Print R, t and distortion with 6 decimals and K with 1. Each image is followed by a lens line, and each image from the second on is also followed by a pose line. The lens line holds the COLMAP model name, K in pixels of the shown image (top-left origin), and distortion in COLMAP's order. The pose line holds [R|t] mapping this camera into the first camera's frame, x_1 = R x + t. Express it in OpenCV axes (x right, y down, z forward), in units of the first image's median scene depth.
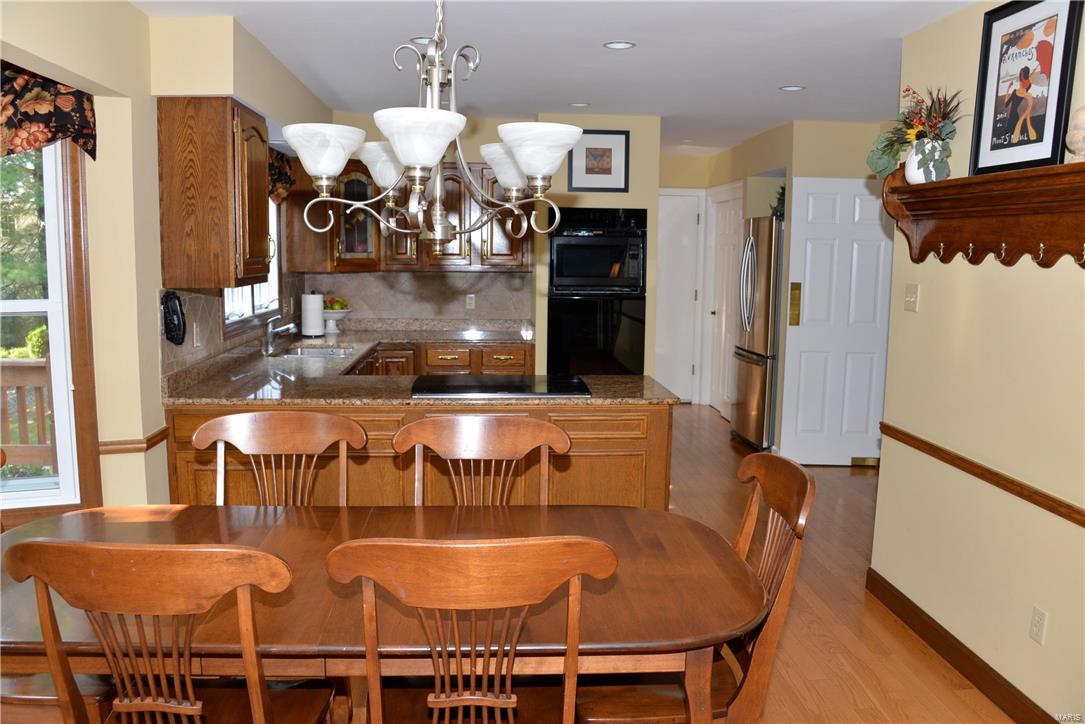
lens RADIAL K [[864.3, 0, 542.5], [0, 864.3, 362.0], [0, 0, 1]] dist [-0.159090, 0.094418]
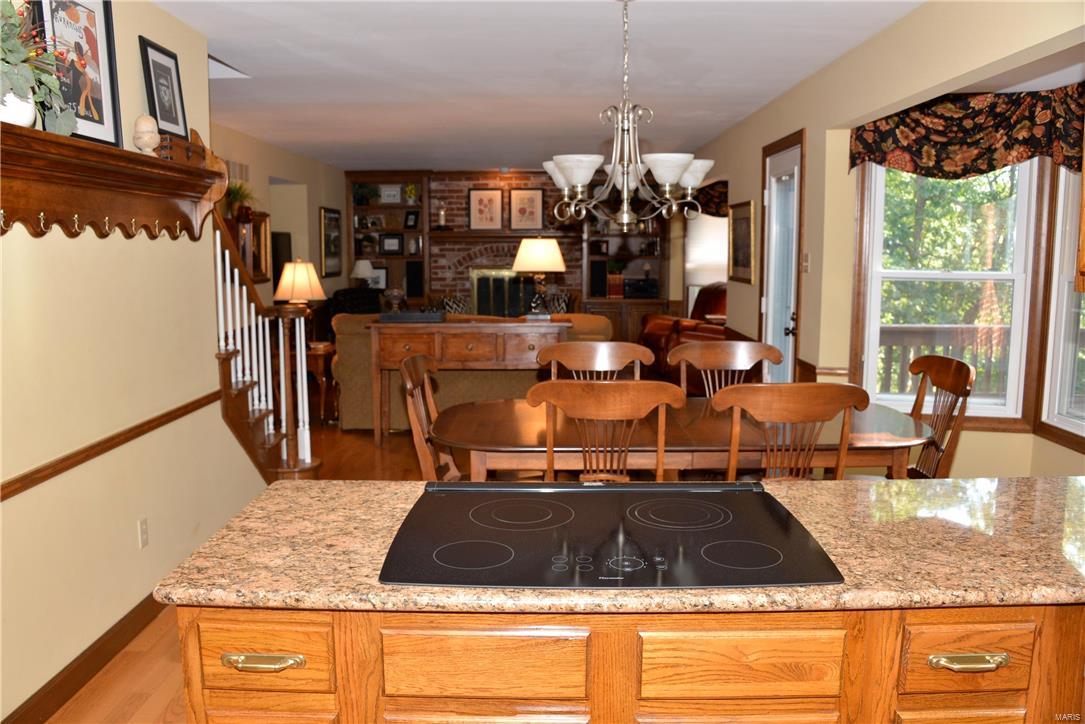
lens RADIAL K [[864.3, 0, 542.5], [0, 864.3, 362.0], [0, 0, 1]] dist [-0.159090, 0.094418]
pose [[-0.996518, -0.020309, 0.080866, -0.034869], [0.001502, 0.965350, 0.260955, -0.109849], [-0.083364, 0.260168, -0.961958, 0.929323]]
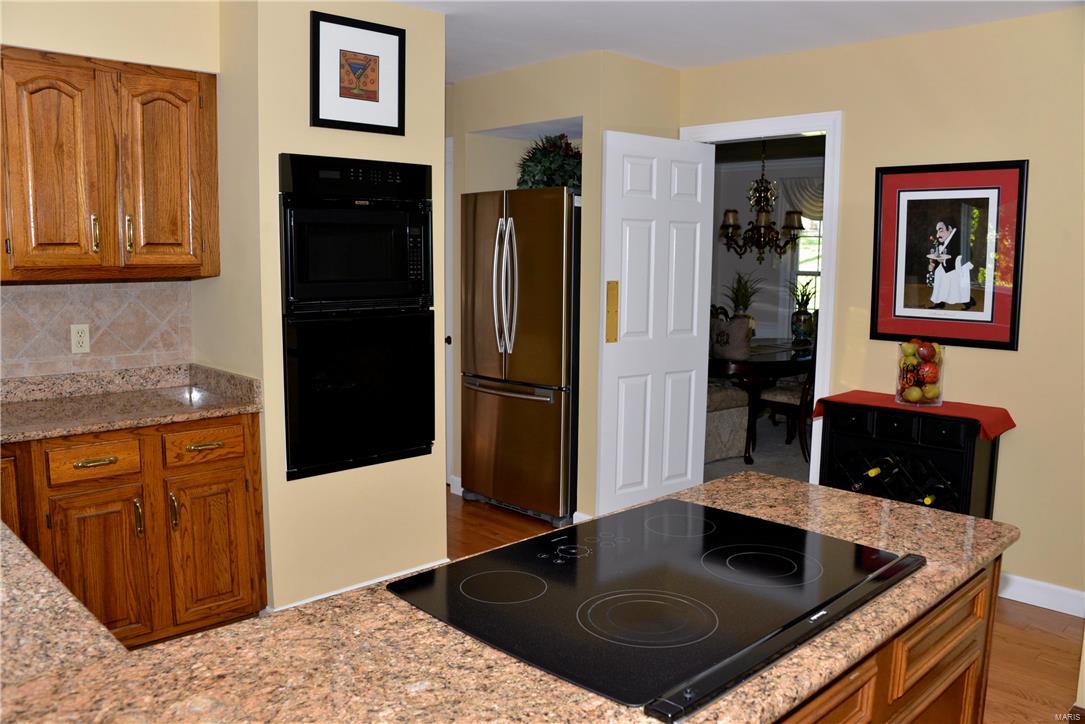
lens RADIAL K [[864.3, 0, 542.5], [0, 864.3, 362.0], [0, 0, 1]] dist [-0.159090, 0.094418]
pose [[0.762675, -0.083128, 0.641418, -0.213738], [0.080756, 0.996185, 0.033083, -0.056218], [-0.641721, 0.026567, 0.766478, 0.503023]]
